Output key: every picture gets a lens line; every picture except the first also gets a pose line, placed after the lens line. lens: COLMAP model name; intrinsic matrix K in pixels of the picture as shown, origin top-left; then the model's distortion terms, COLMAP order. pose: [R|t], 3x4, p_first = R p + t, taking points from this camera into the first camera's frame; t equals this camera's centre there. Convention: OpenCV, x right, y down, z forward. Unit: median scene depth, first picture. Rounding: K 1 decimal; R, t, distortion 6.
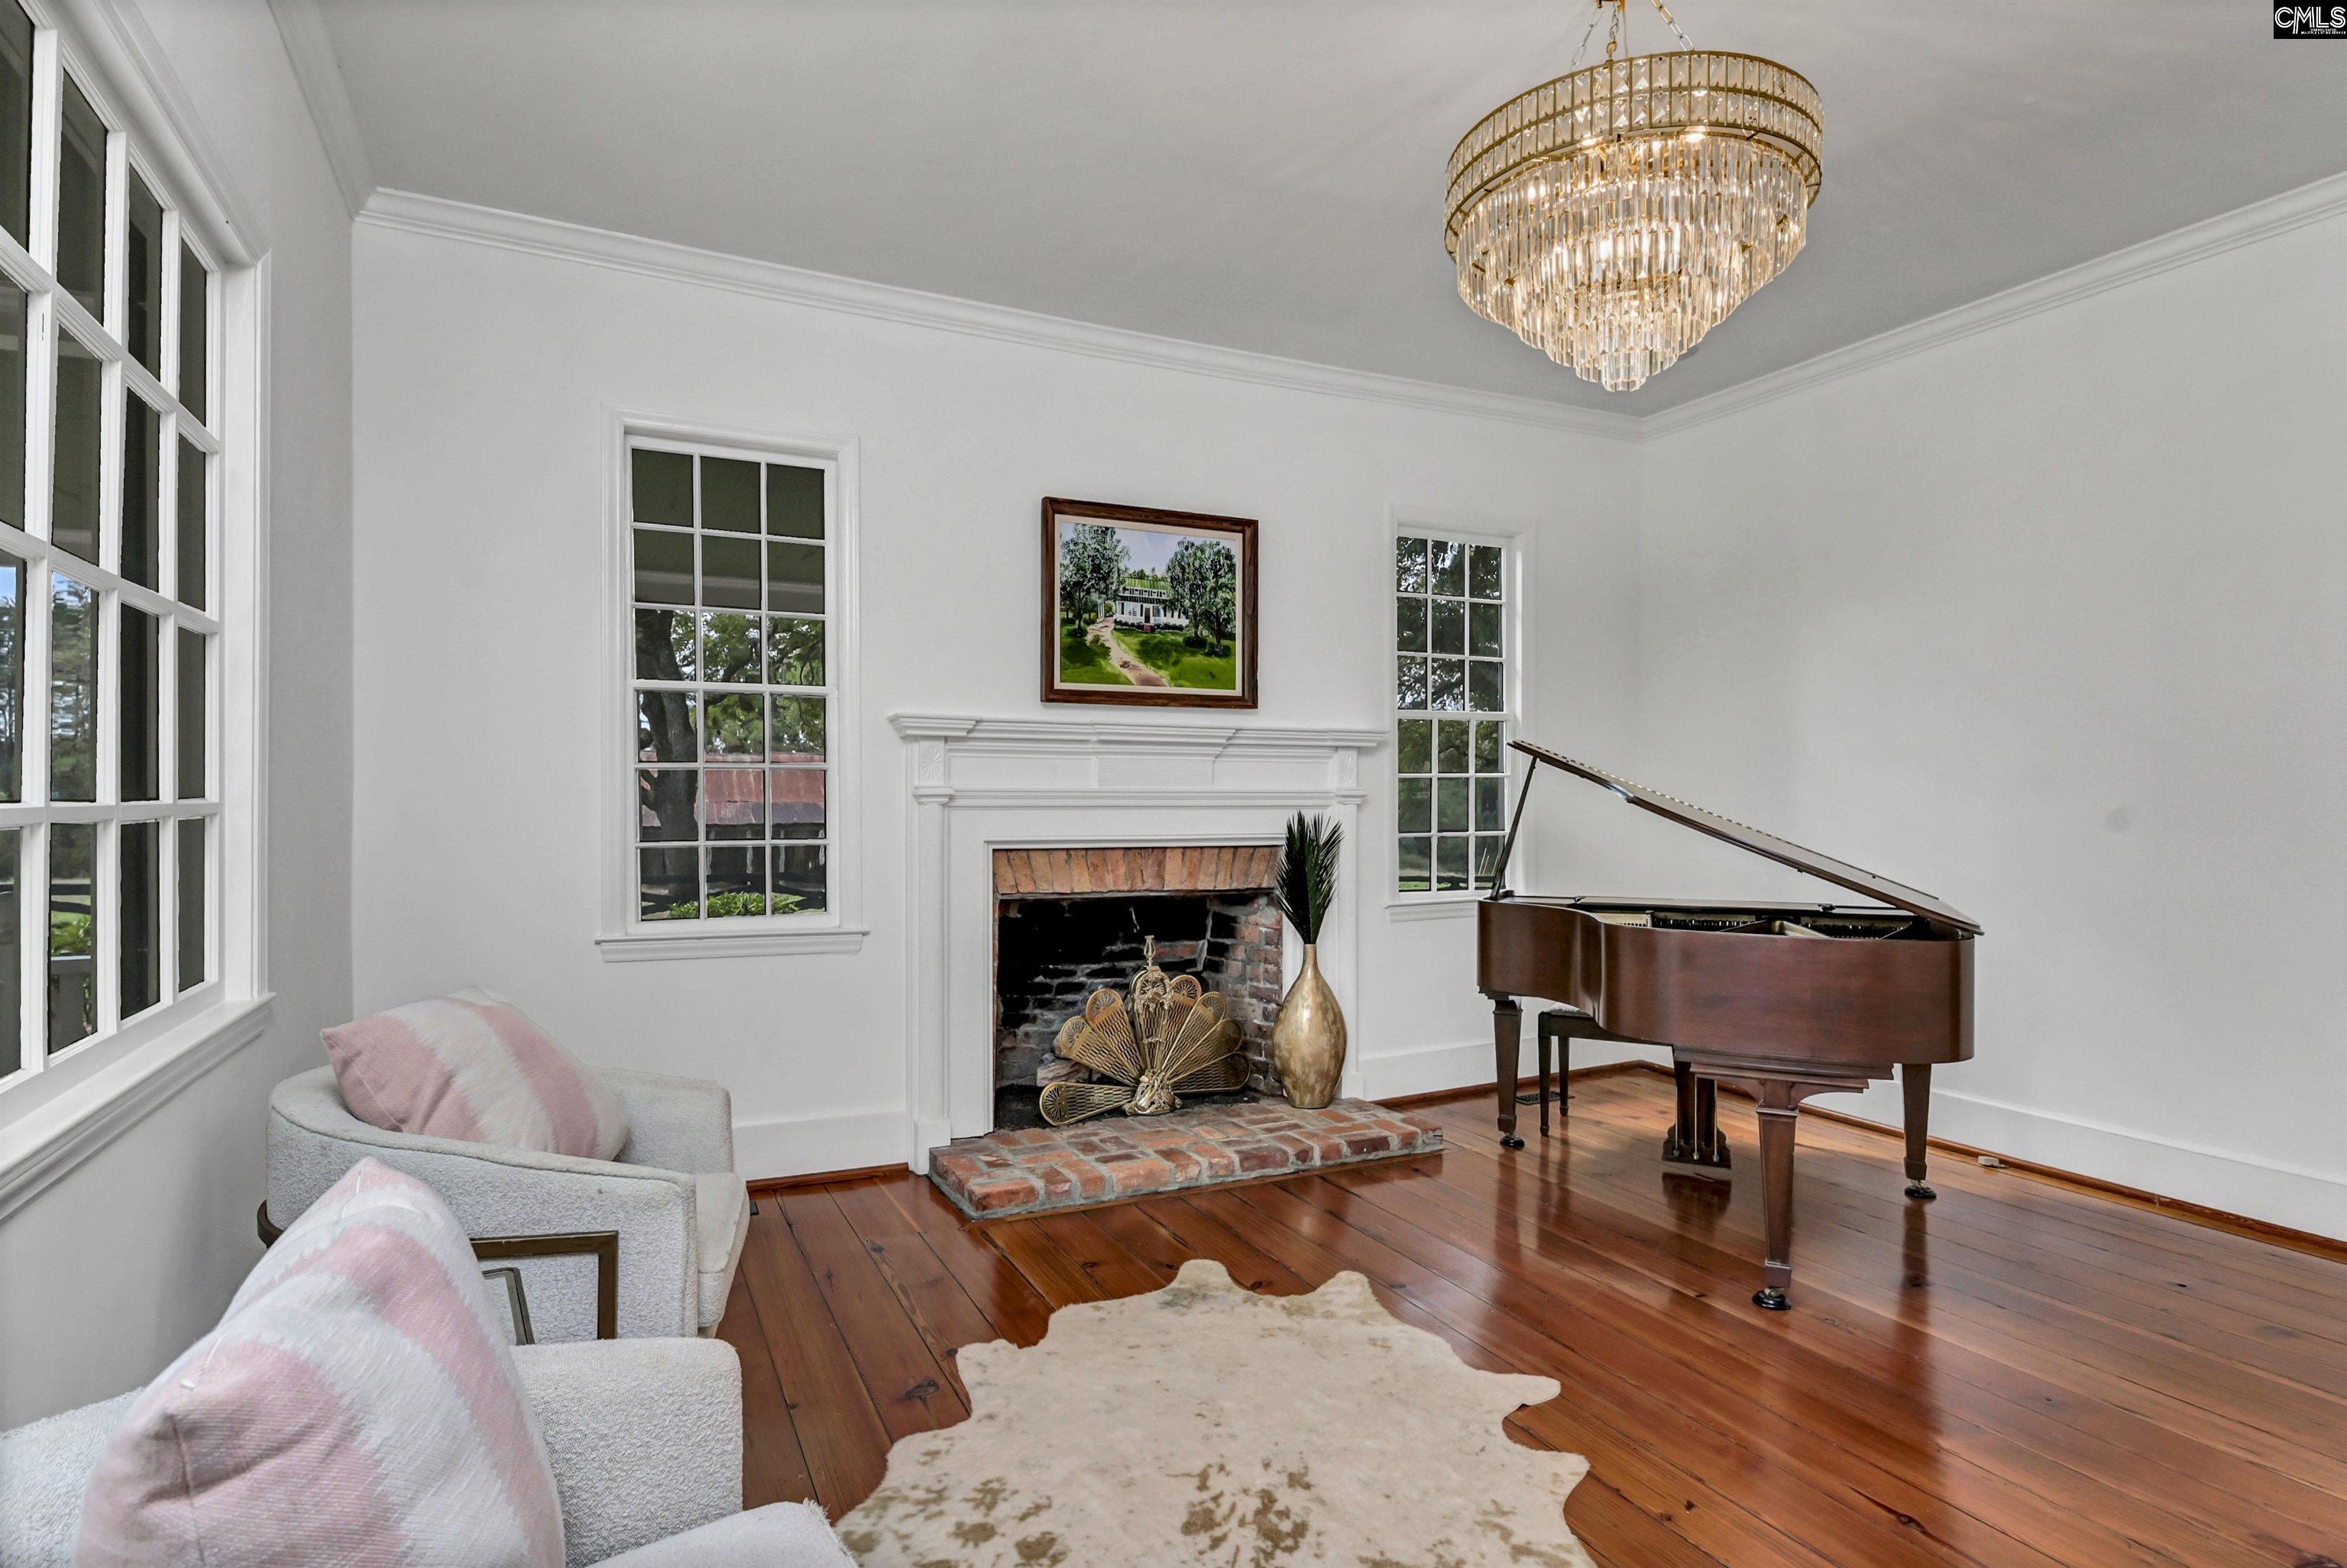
lens RADIAL K [[1228.9, 0, 1181.9], [0, 1228.9, 803.4], [0, 0, 1]] dist [0.002364, -0.005356]
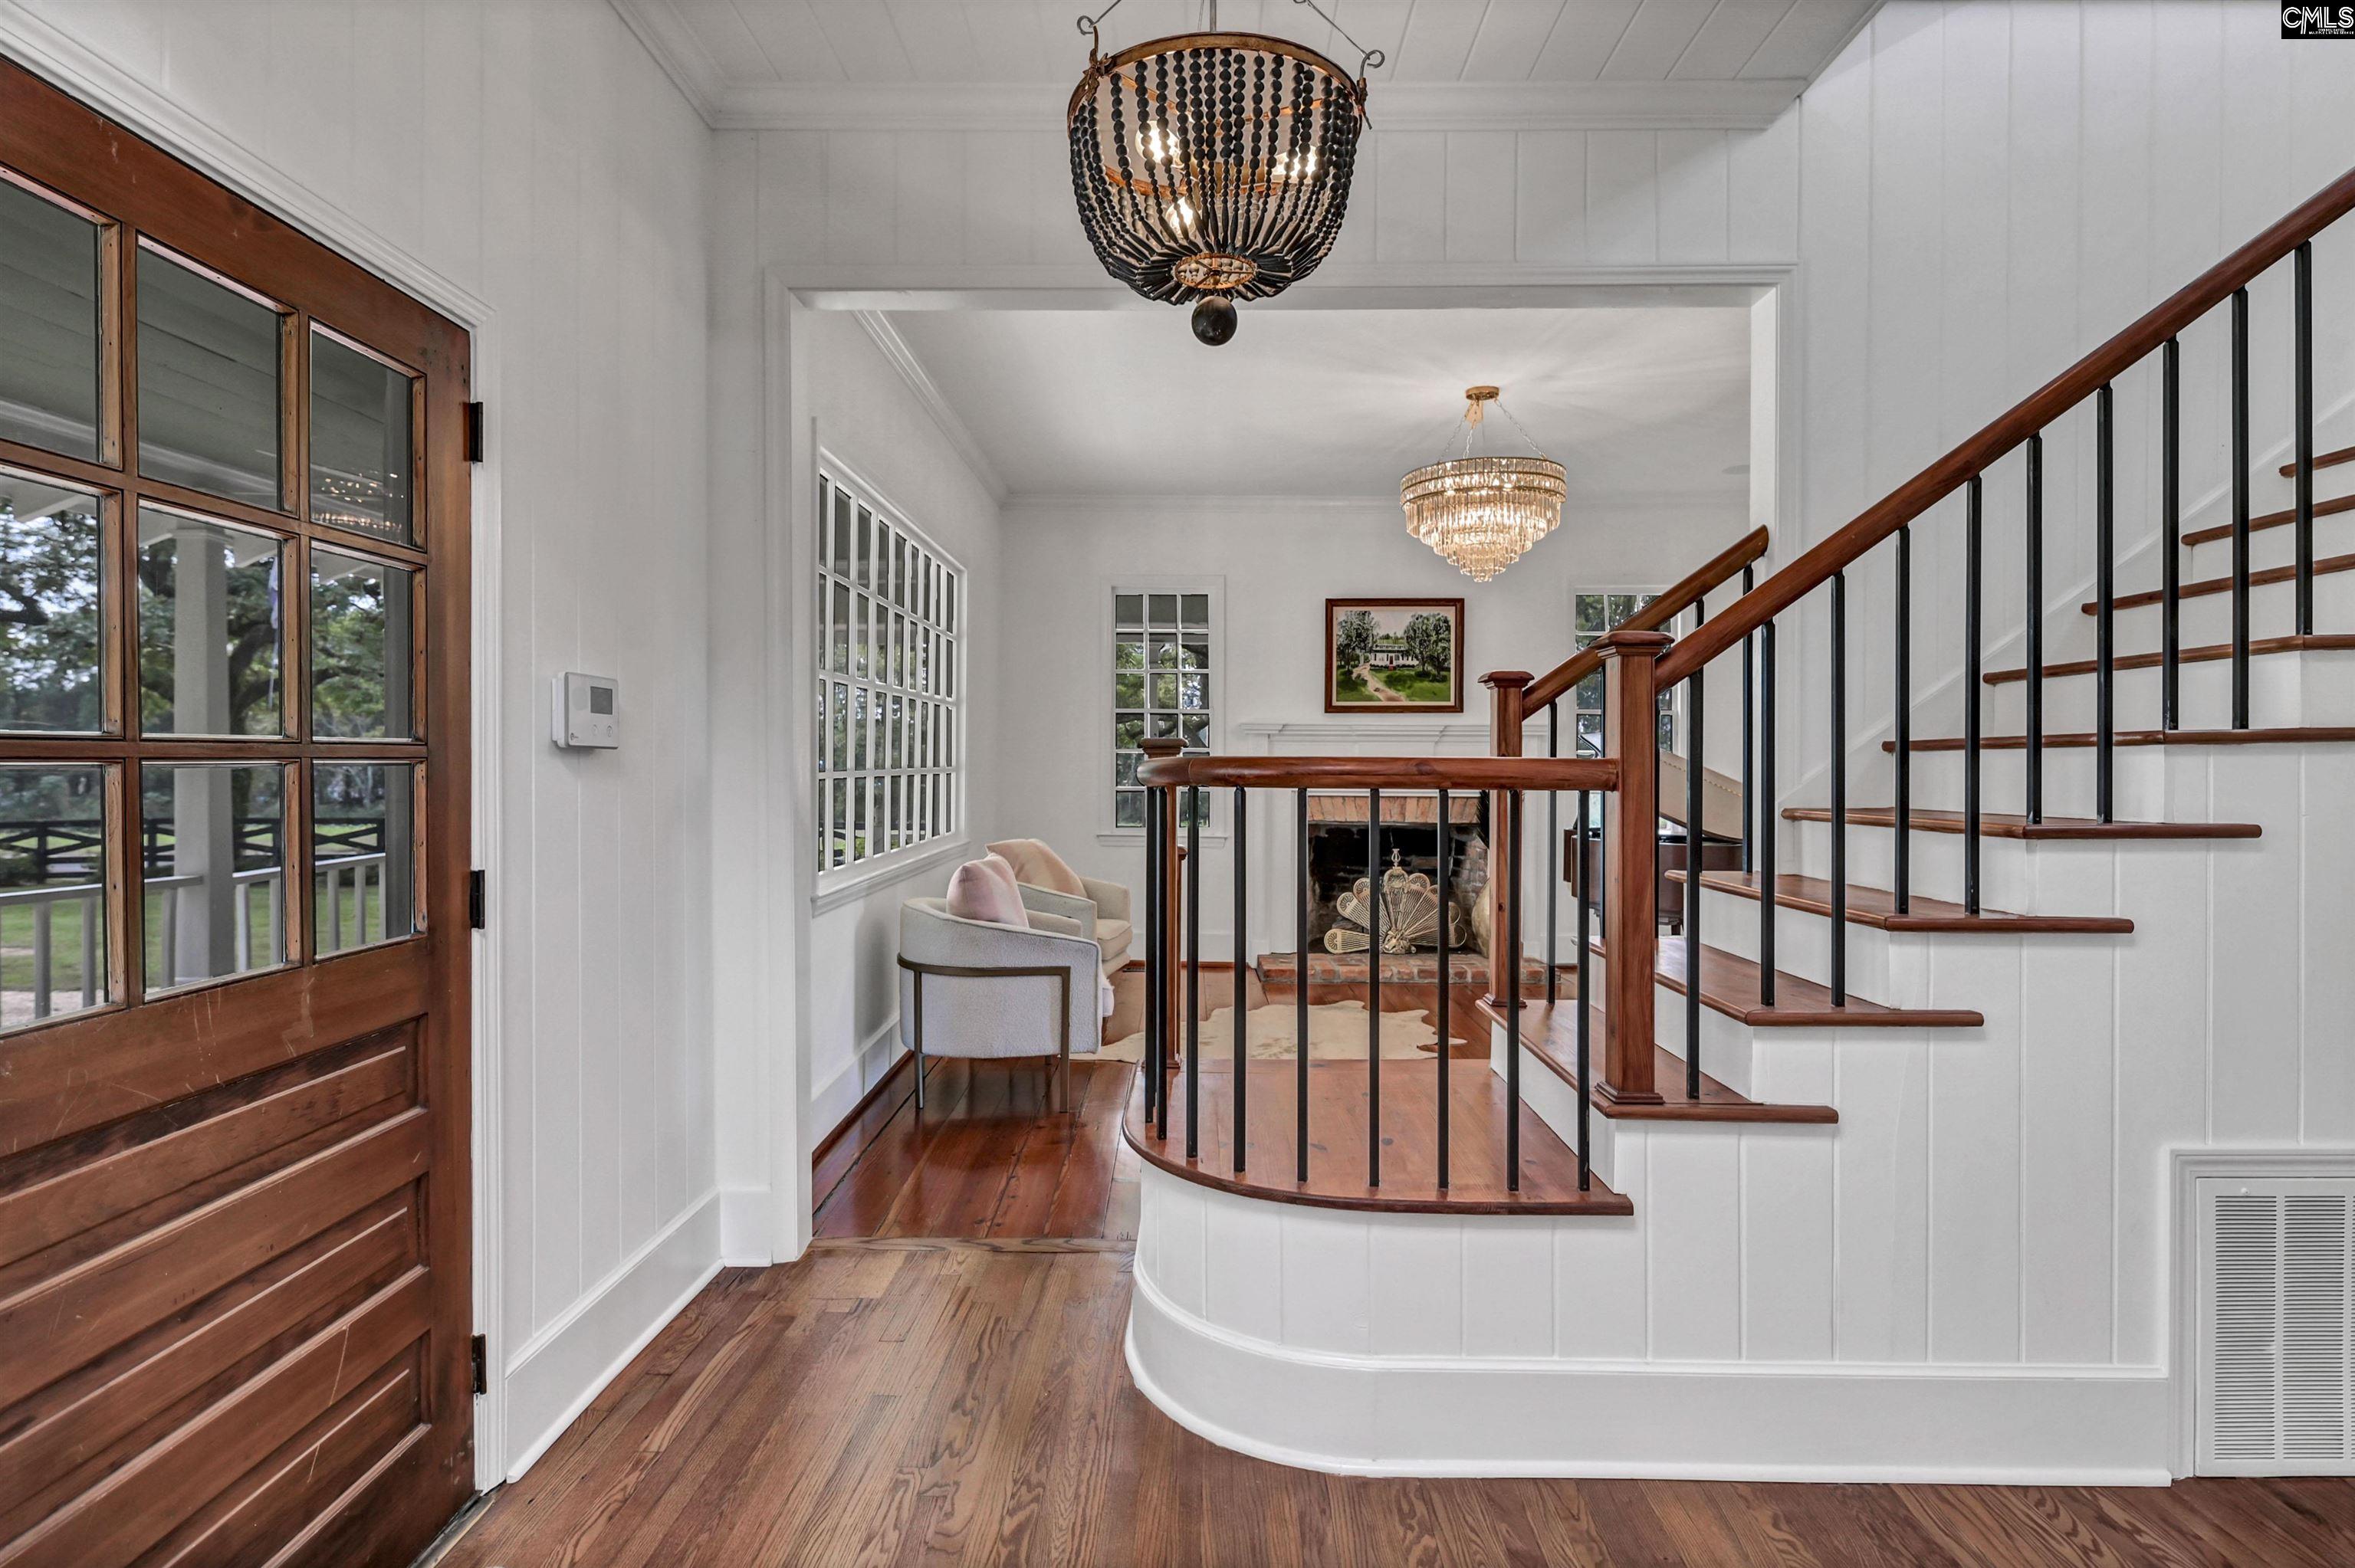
lens RADIAL K [[1233.1, 0, 1208.8], [0, 1233.1, 762.5], [0, 0, 1]] dist [0.002364, -0.005356]
pose [[0.905422, 0.002999, -0.424502, 0.473495], [-0.005609, 0.999972, -0.004899, -0.001287], [0.424476, 0.006817, 0.905414, -0.662150]]
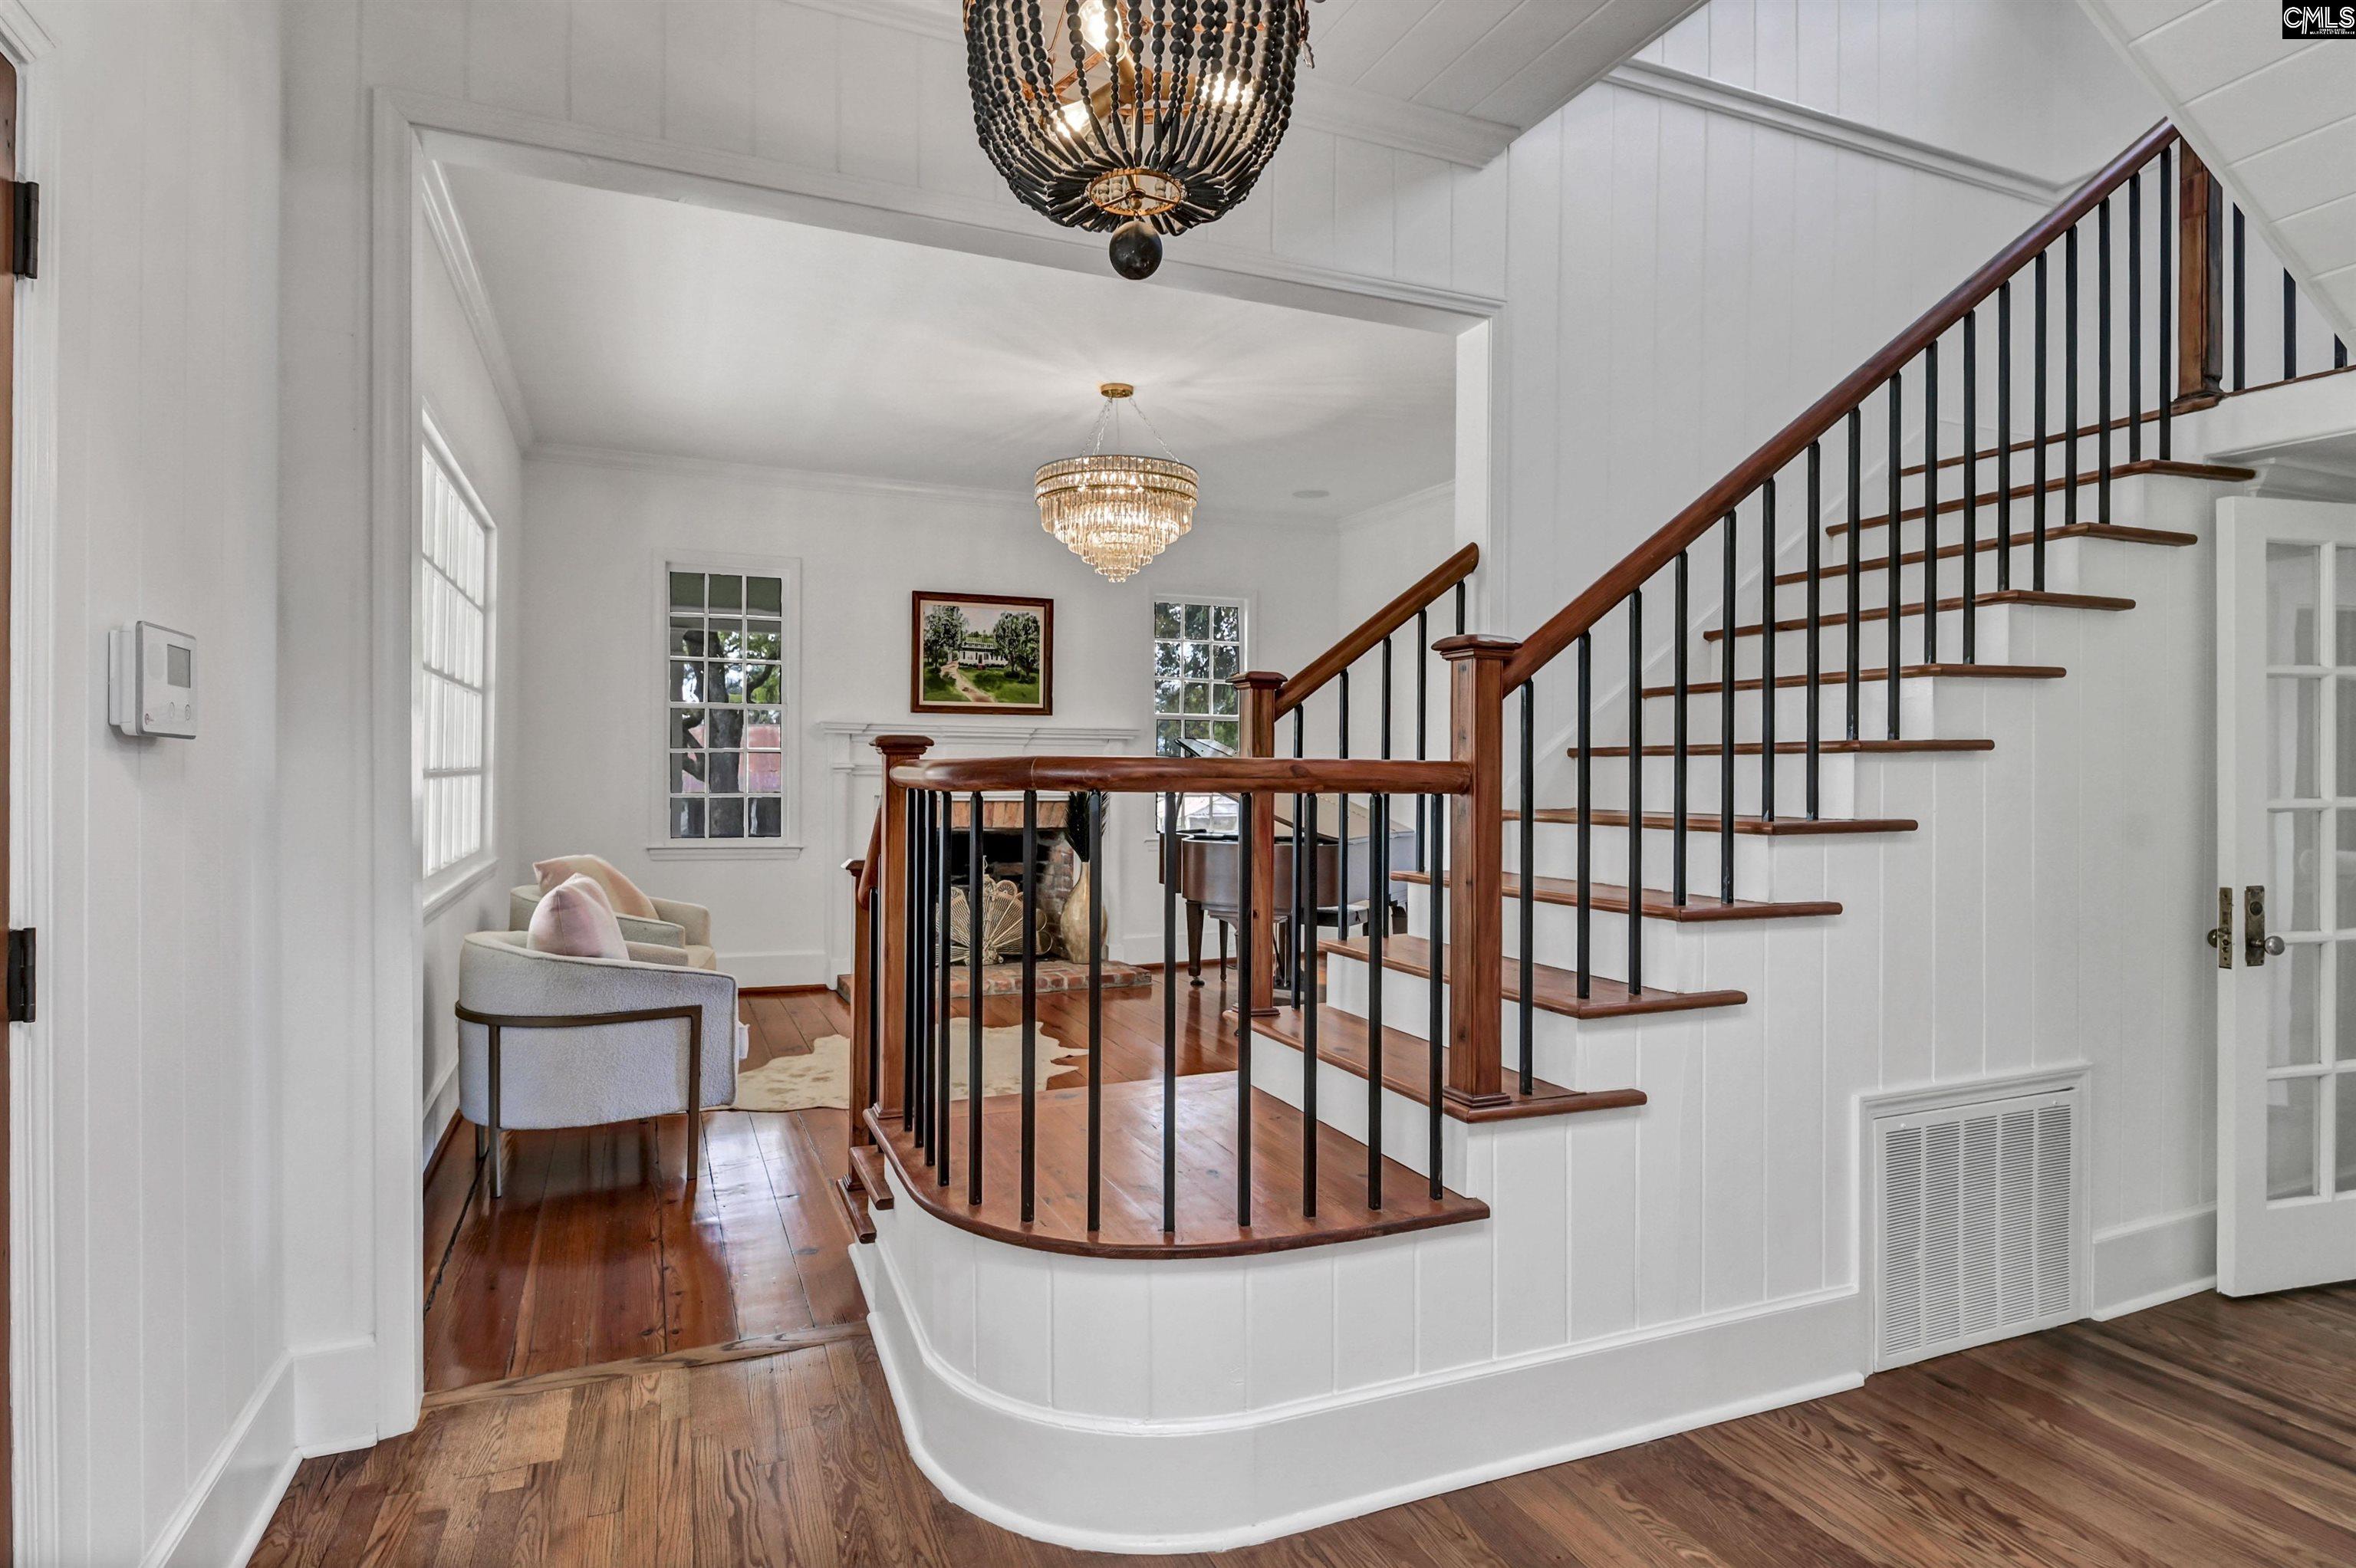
lens RADIAL K [[1233.7, 0, 1201.1], [0, 1233.7, 765.5], [0, 0, 1]] dist [0.002364, -0.005356]
pose [[0.999600, 0.007636, -0.027239, 0.314567], [-0.007868, 0.999934, -0.008430, 0.000423], [0.027173, 0.008641, 0.999593, -0.640464]]
